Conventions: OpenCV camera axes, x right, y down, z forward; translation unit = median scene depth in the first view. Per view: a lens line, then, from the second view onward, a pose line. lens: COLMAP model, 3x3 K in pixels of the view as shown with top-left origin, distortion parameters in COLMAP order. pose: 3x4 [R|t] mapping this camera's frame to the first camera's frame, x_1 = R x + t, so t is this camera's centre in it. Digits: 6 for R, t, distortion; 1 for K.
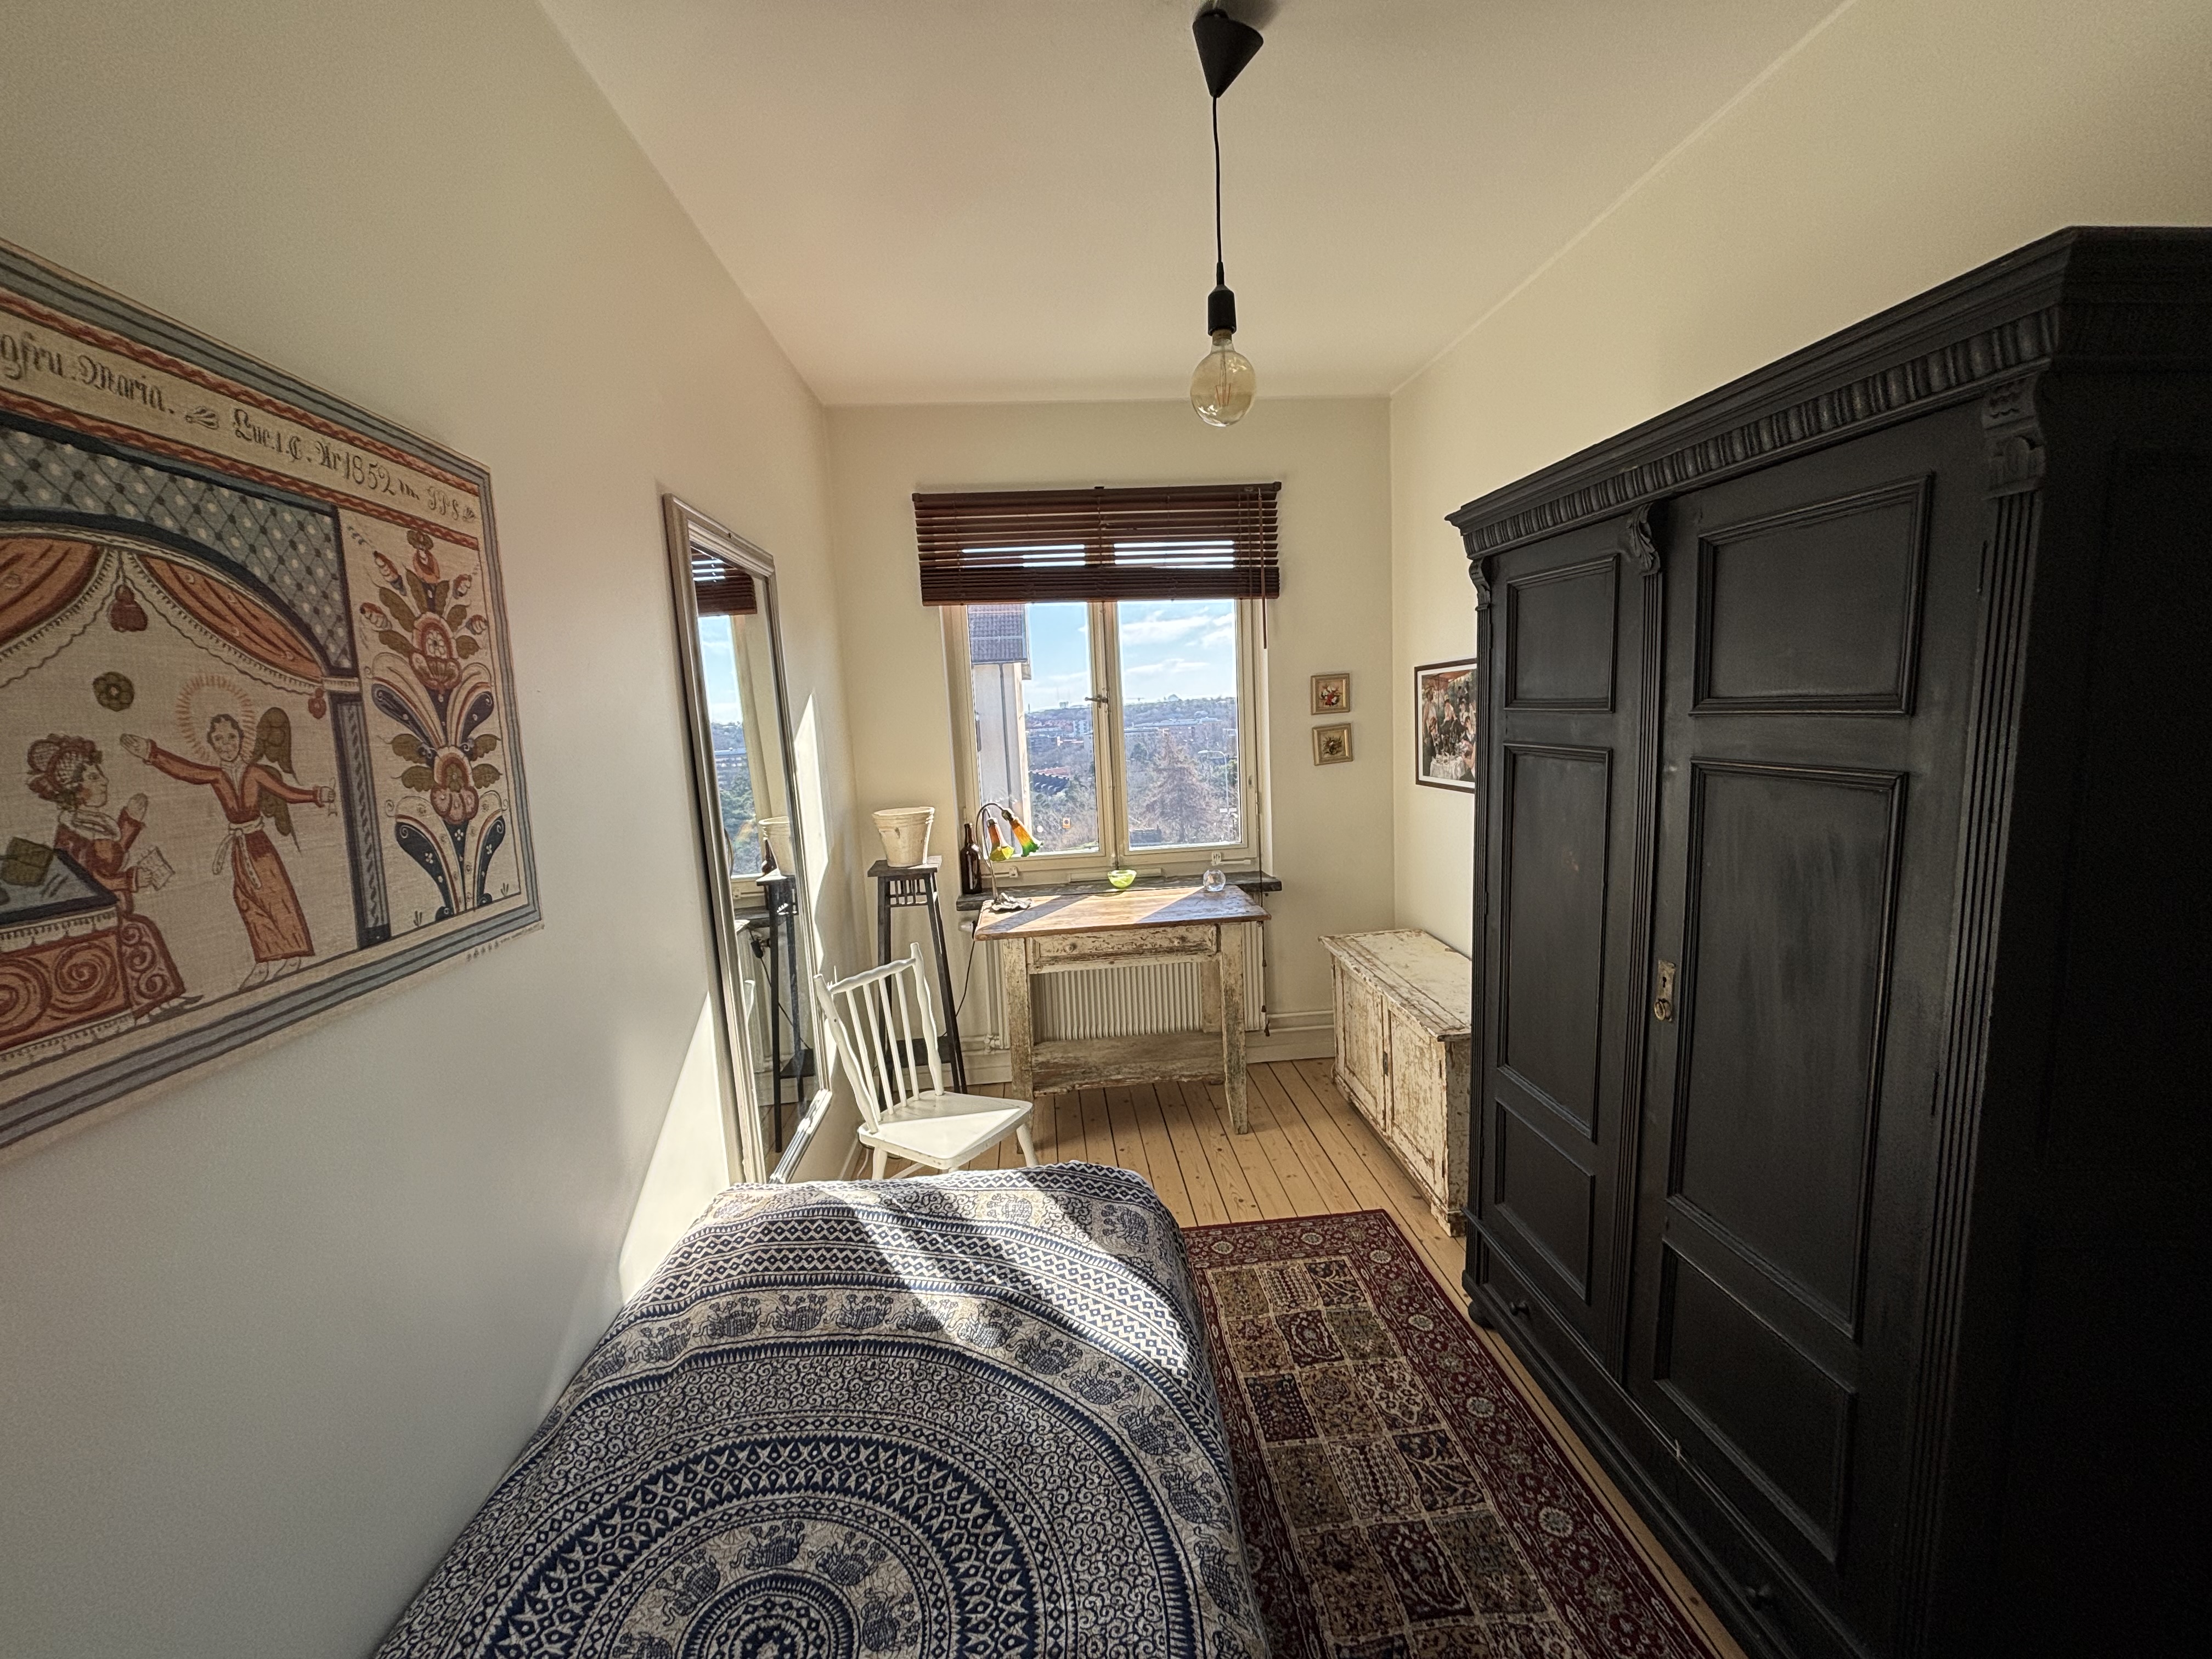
lens RADIAL K [[878.9, 0, 1106.0], [0, 878.9, 829.5], [0, 0, 1]] dist [0.000353, -0.000189]
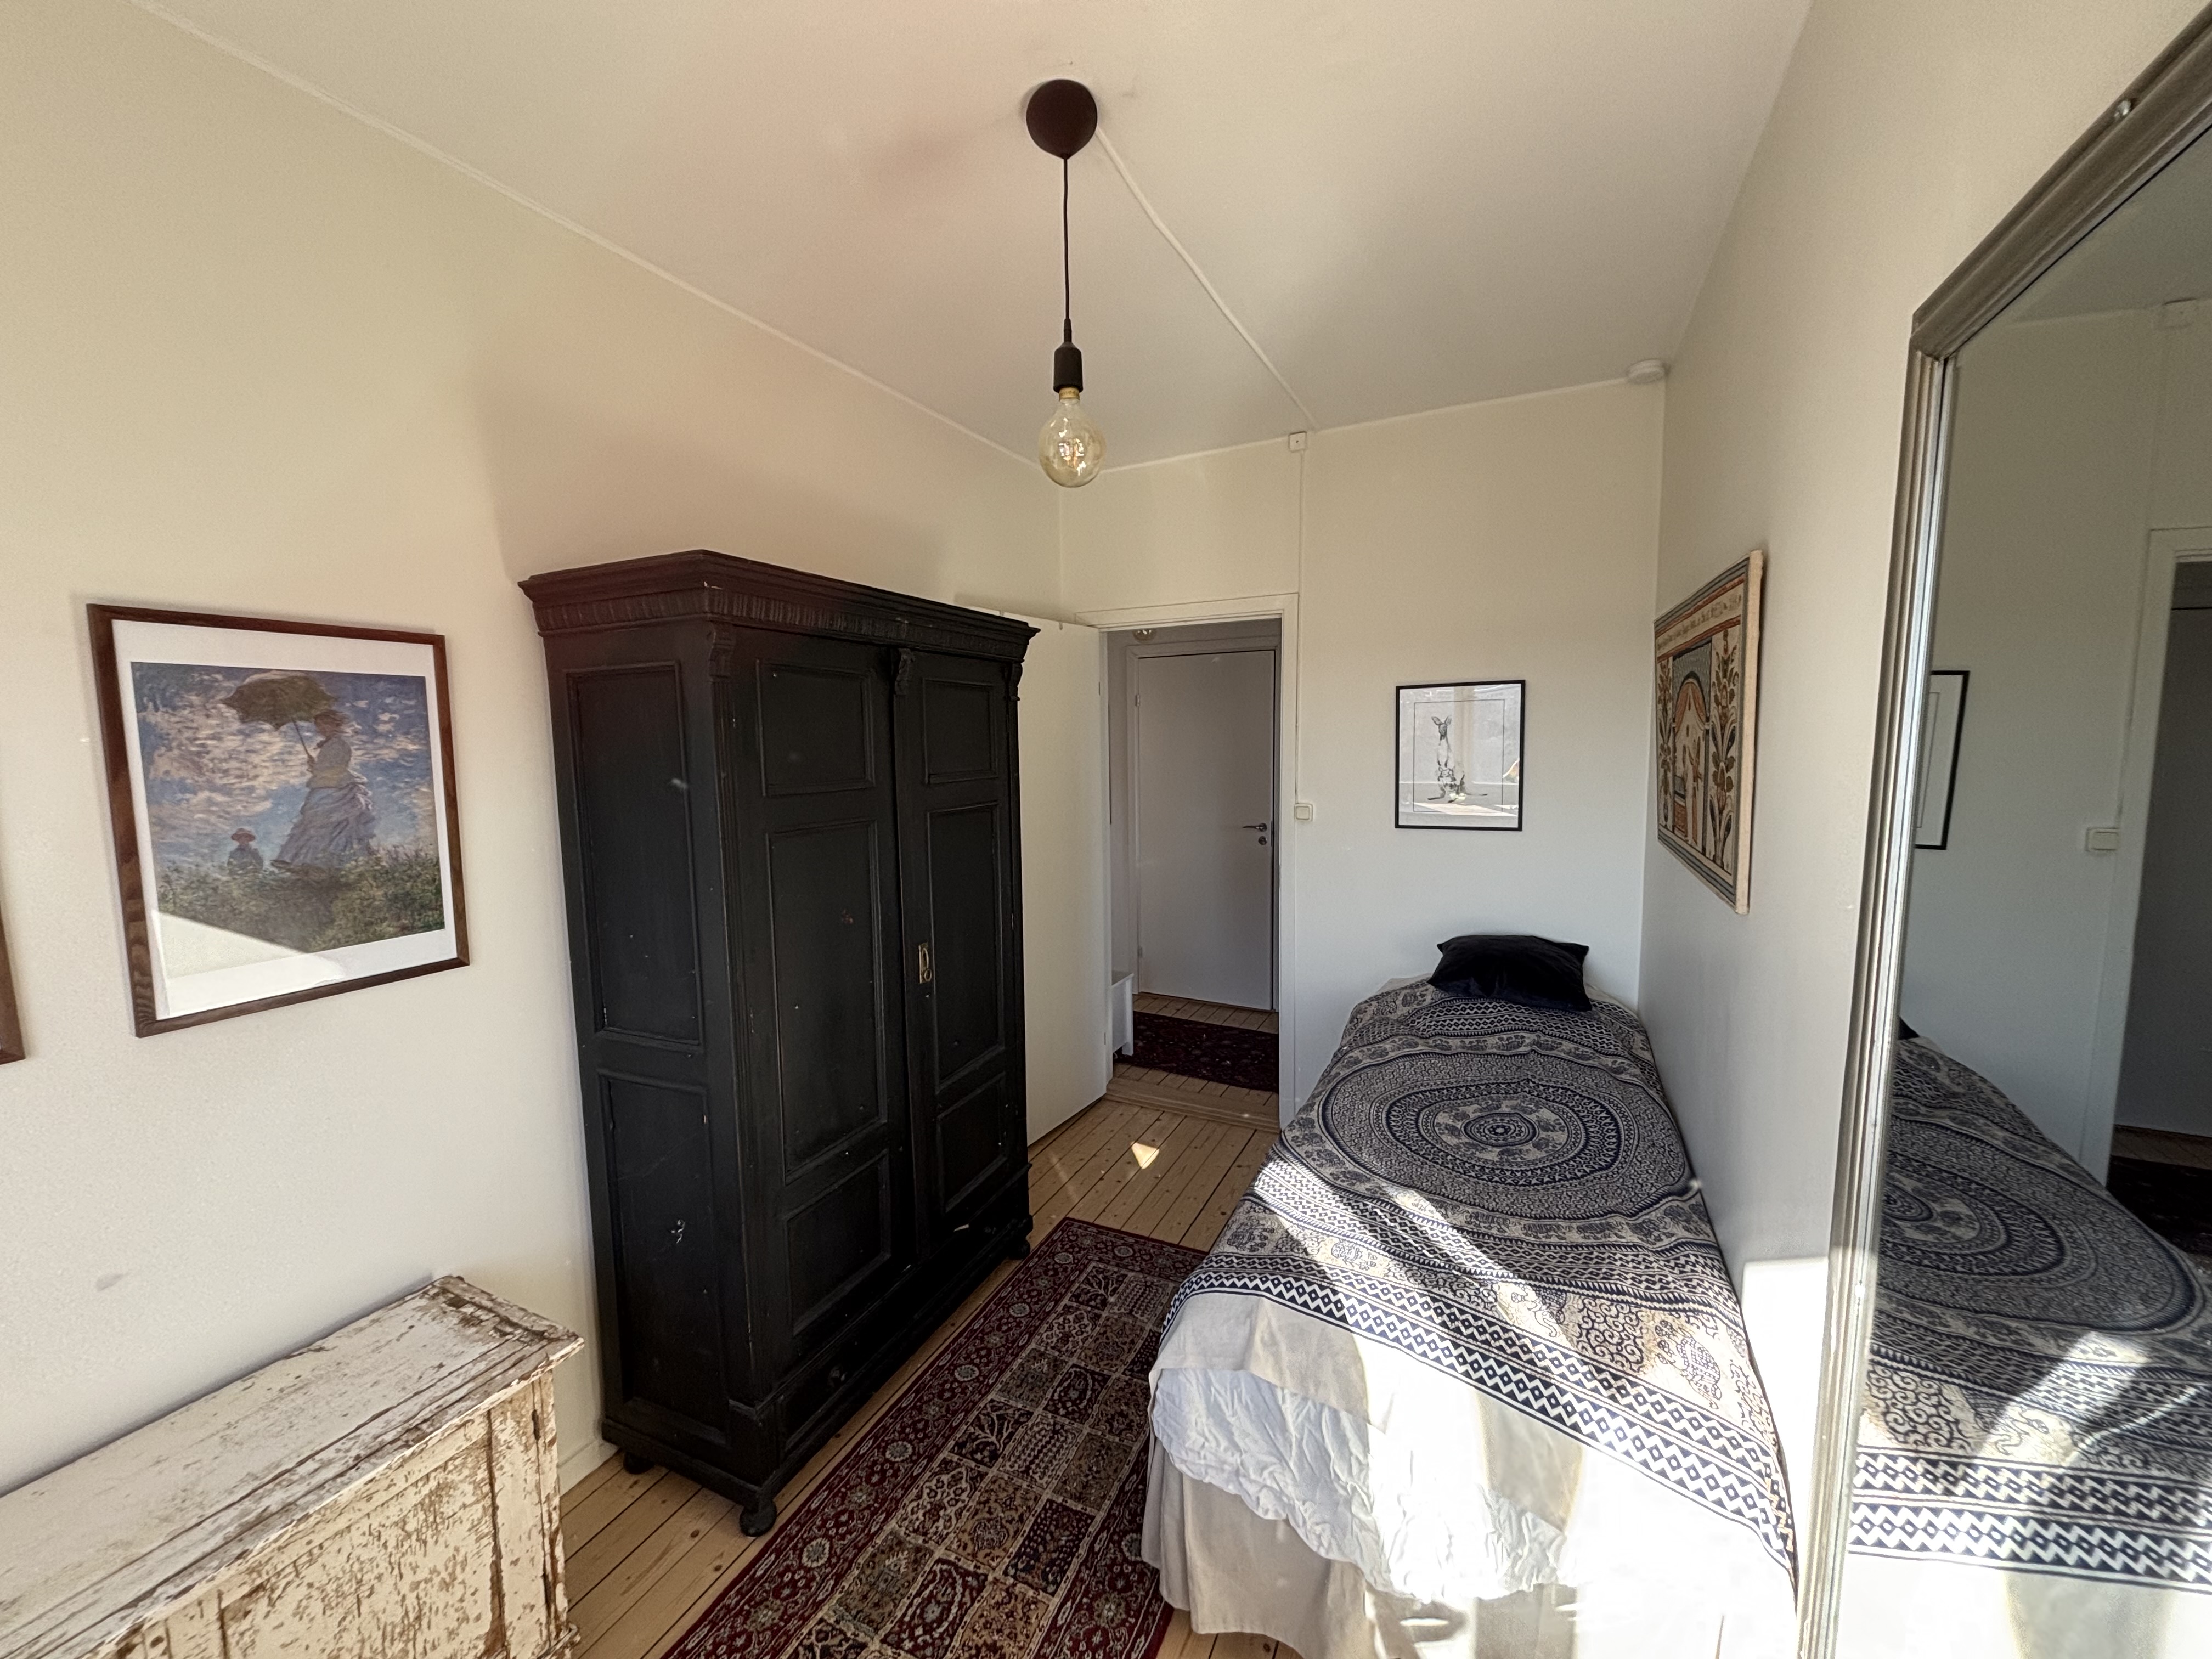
lens RADIAL K [[878.9, 0, 1106.0], [0, 878.9, 829.5], [0, 0, 1]] dist [0.000353, -0.000189]
pose [[-0.858970, 0.008724, 0.511951, -0.432960], [0.130023, 0.970797, 0.201614, -0.316542], [-0.495241, 0.239745, -0.835020, 2.089851]]
